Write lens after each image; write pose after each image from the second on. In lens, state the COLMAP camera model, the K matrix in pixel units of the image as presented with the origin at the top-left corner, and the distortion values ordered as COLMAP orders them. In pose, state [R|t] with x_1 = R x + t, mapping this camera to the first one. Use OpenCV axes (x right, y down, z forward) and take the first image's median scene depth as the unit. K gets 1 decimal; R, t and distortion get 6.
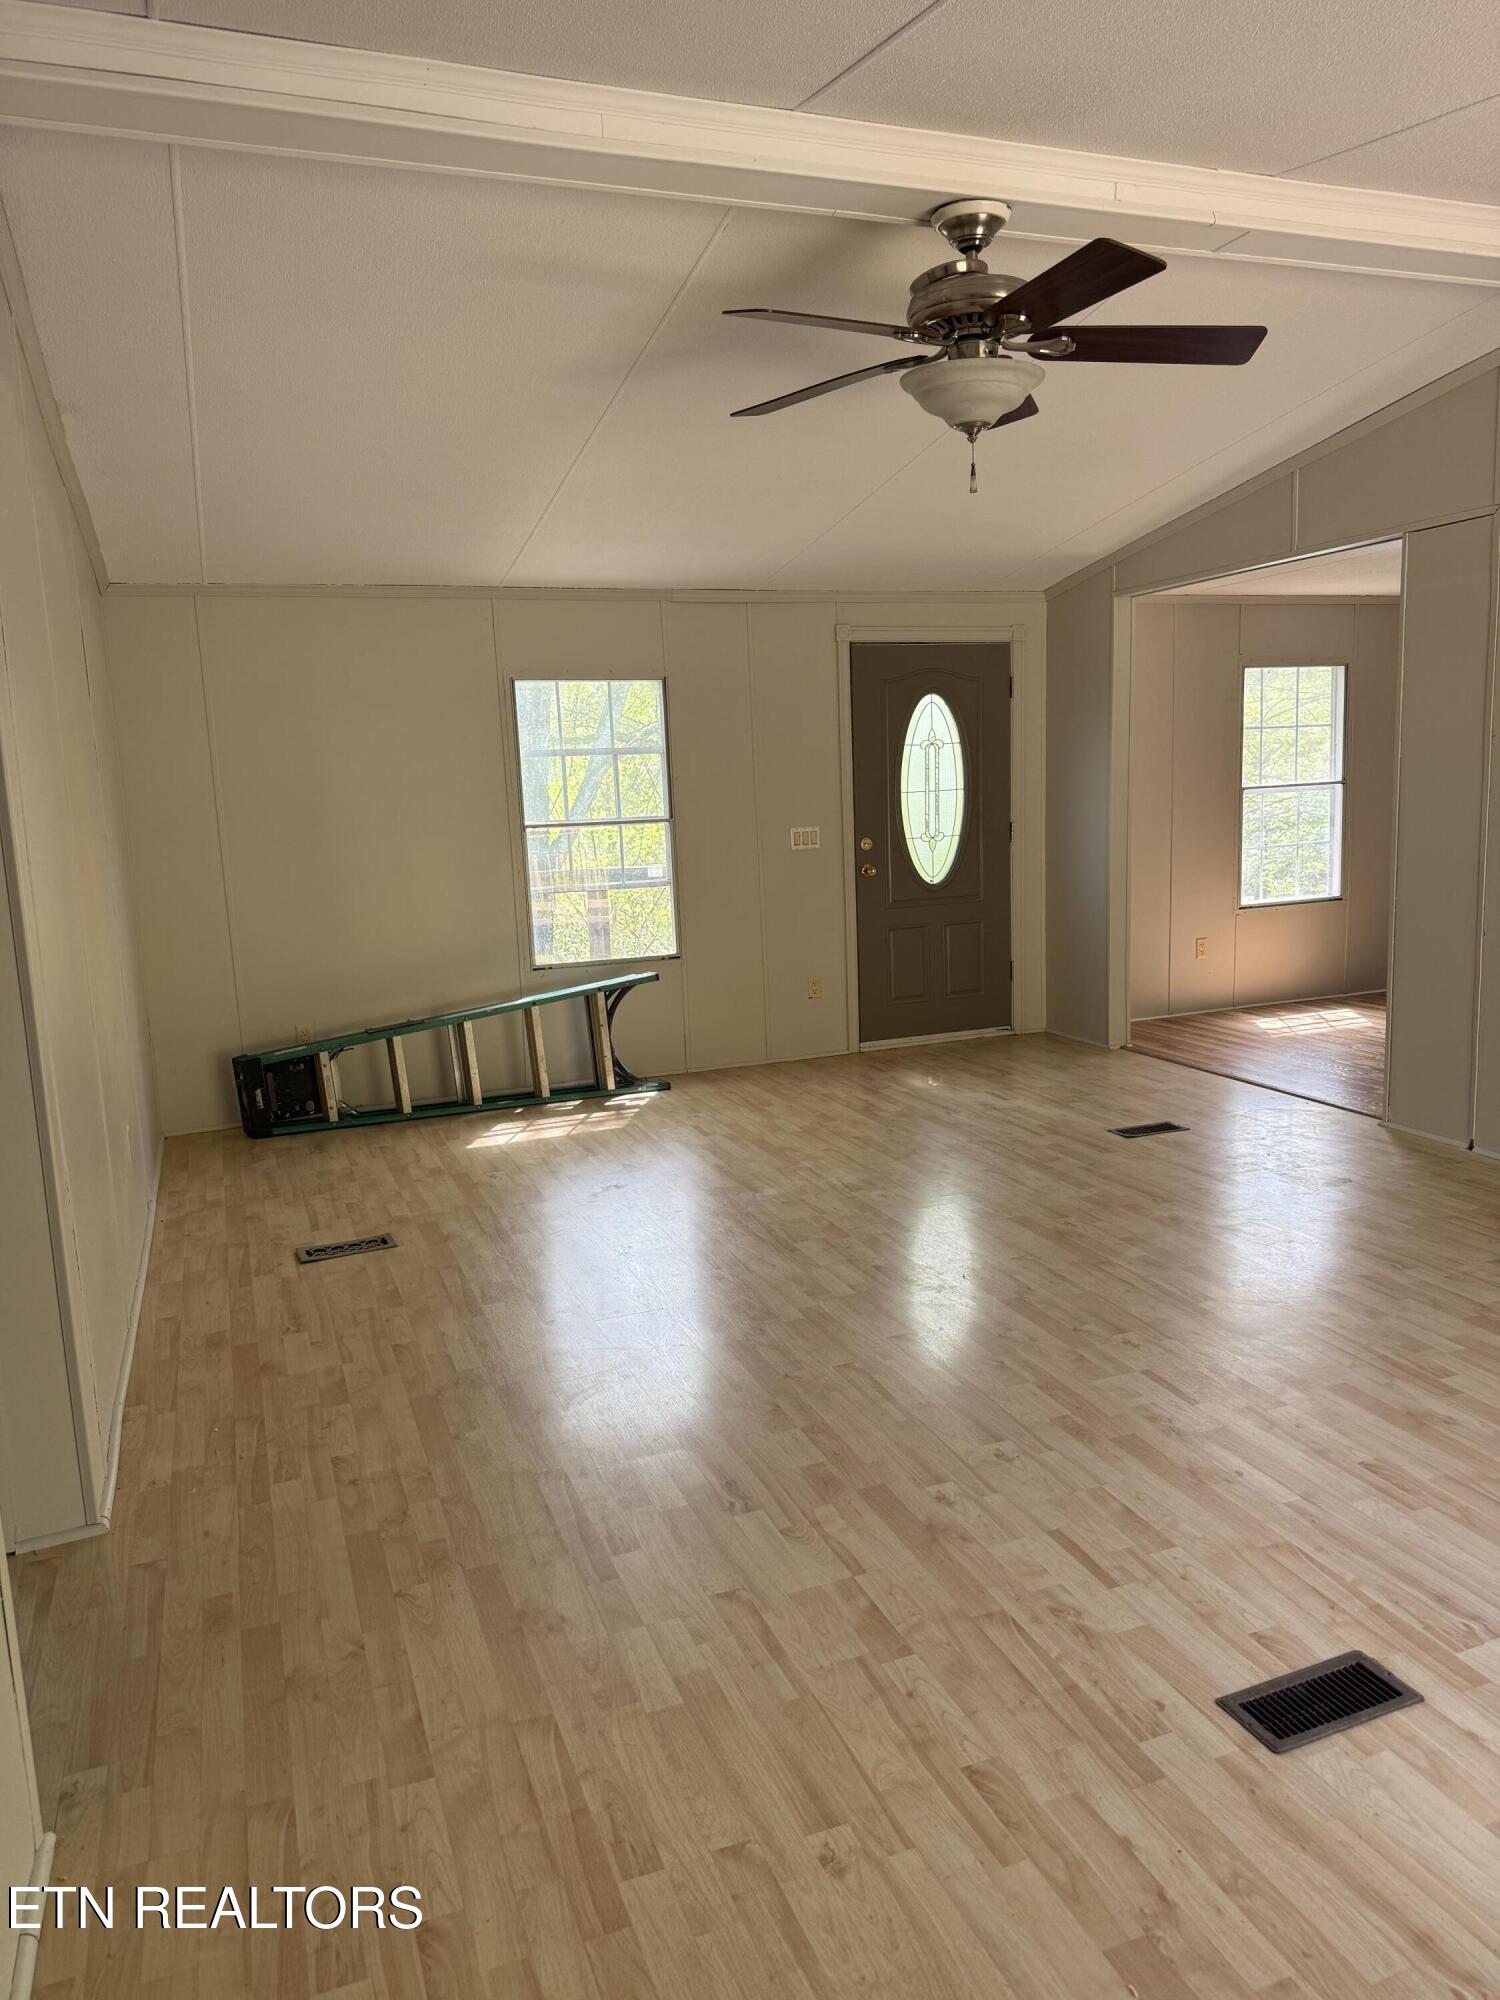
lens RADIAL K [[1403.5, 0, 752.2], [0, 1403.5, 1001.4], [0, 0, 1]] dist [-0.007142, -0.006000]
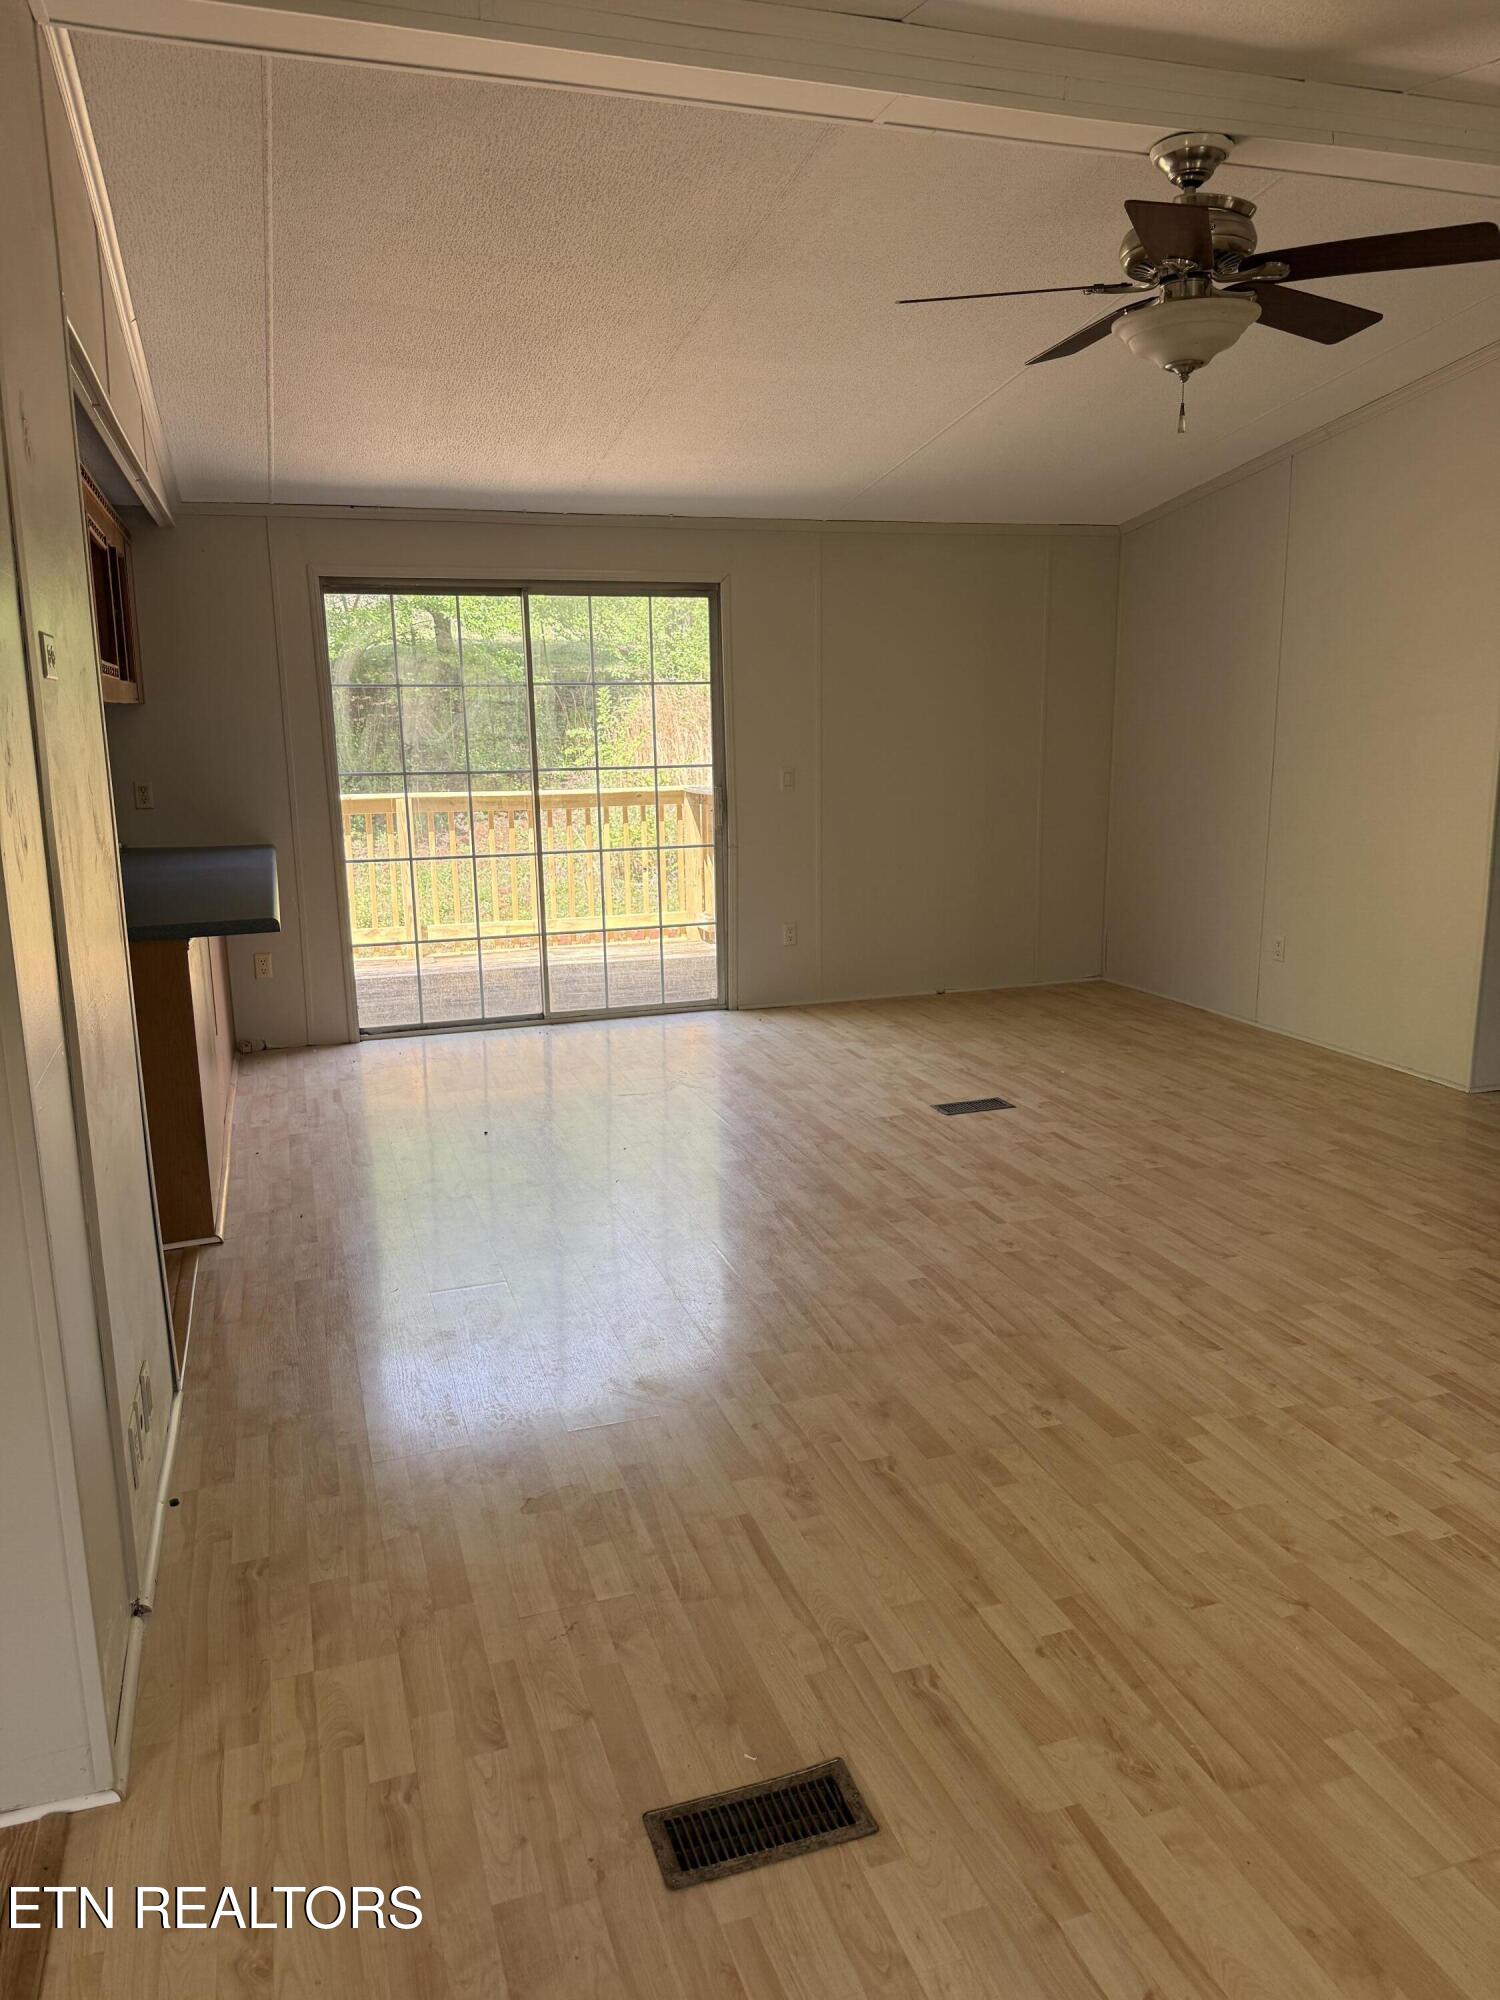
lens RADIAL K [[1403.5, 0, 747.7], [0, 1403.5, 996.5], [0, 0, 1]] dist [-0.007142, -0.006000]
pose [[-0.996555, 0.064219, 0.052479, 0.544732], [0.078546, 0.933943, 0.348685, -0.454419], [-0.026620, 0.351606, -0.935769, 2.665851]]
